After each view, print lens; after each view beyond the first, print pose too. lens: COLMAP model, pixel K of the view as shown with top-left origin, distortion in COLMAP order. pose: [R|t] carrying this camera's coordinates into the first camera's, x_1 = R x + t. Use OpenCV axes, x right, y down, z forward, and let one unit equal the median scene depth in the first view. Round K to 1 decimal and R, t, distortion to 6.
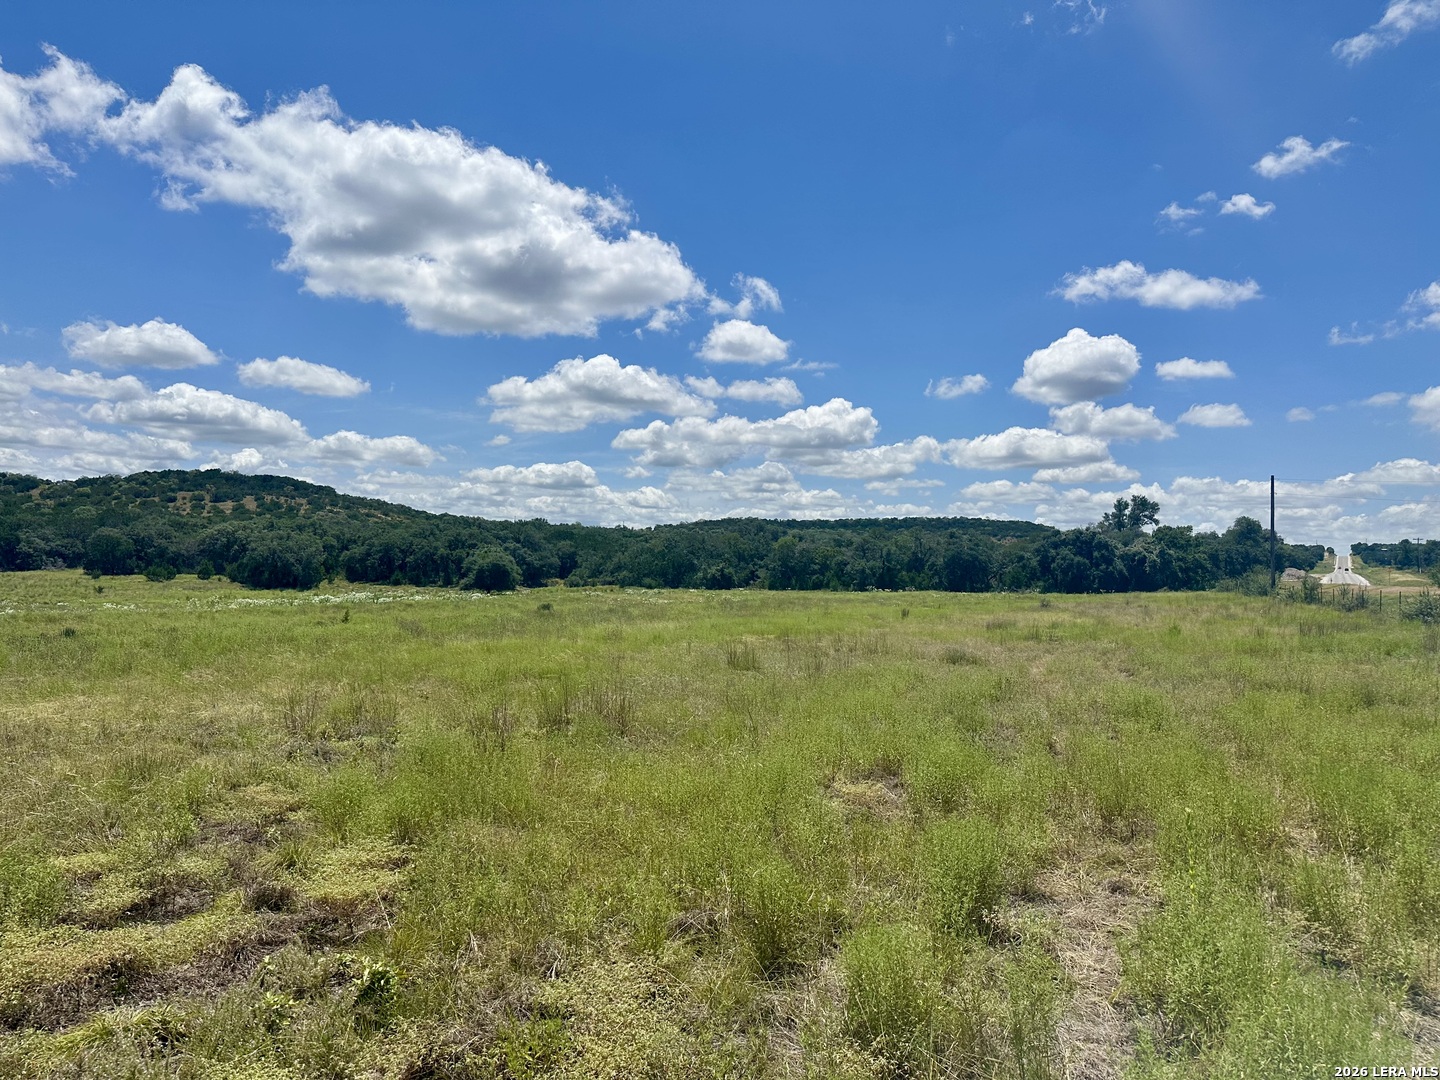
lens RADIAL K [[1009.1, 0, 718.5], [0, 1009.1, 558.3], [0, 0, 1]] dist [0.074349, -0.124522]
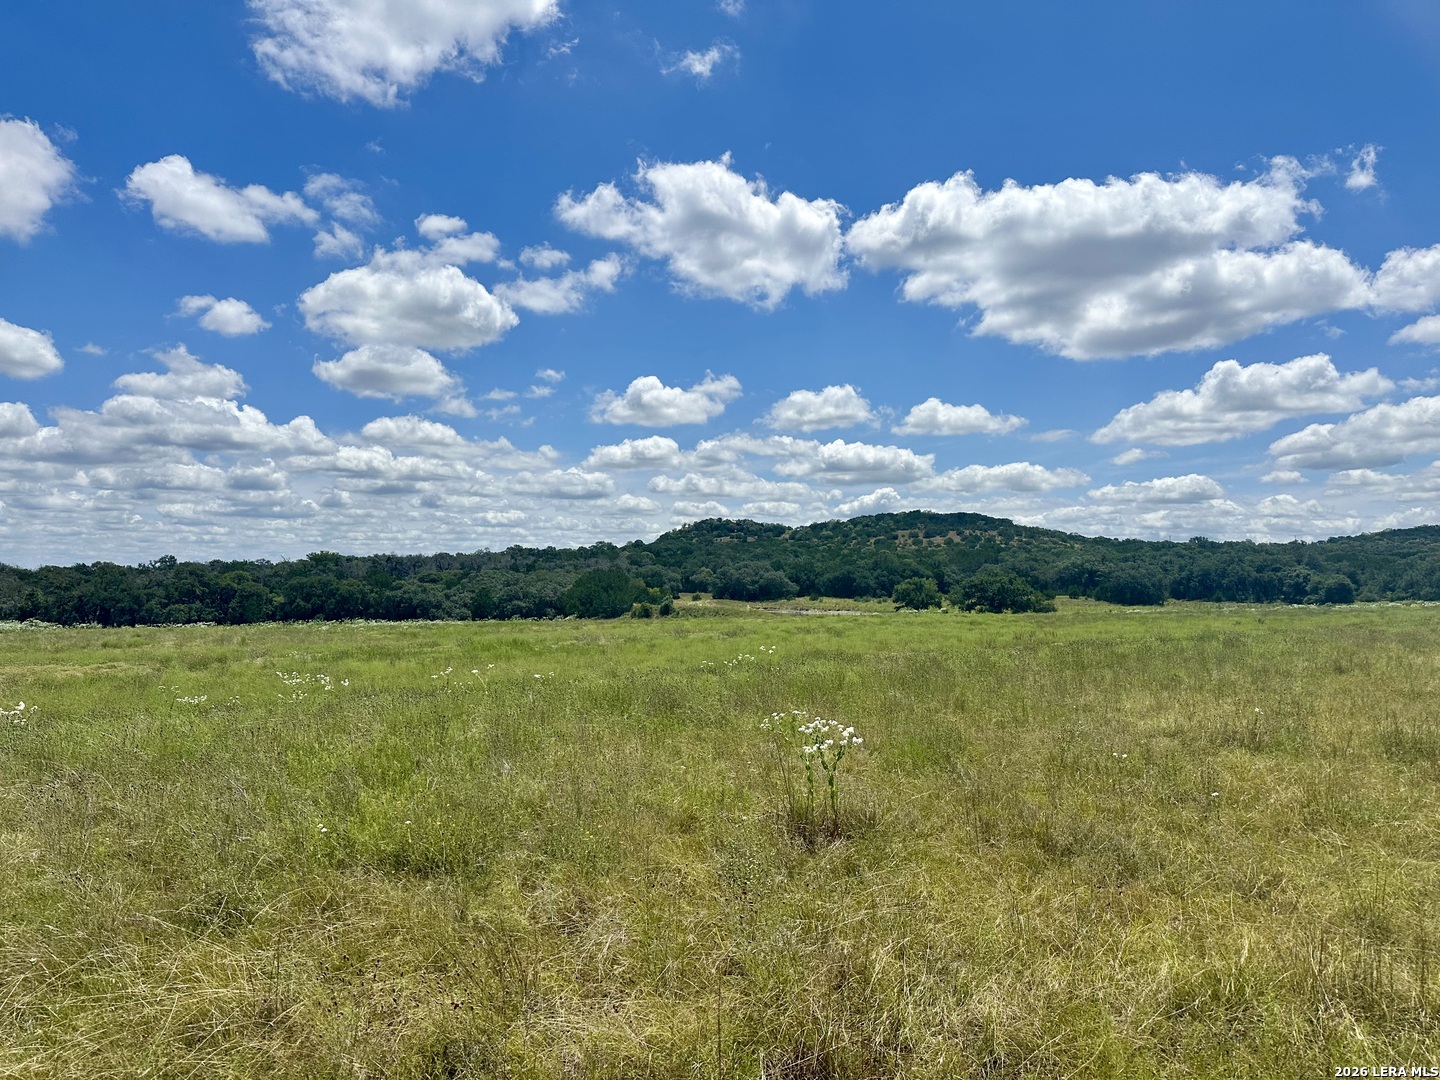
lens RADIAL K [[1009.1, 0, 716.0], [0, 1009.1, 543.2], [0, 0, 1]] dist [0.074349, -0.124522]
pose [[0.837381, -0.042803, -0.544941, -0.045928], [0.022425, 0.998780, -0.043991, -0.001467], [0.546160, 0.024617, 0.837319, -0.125949]]
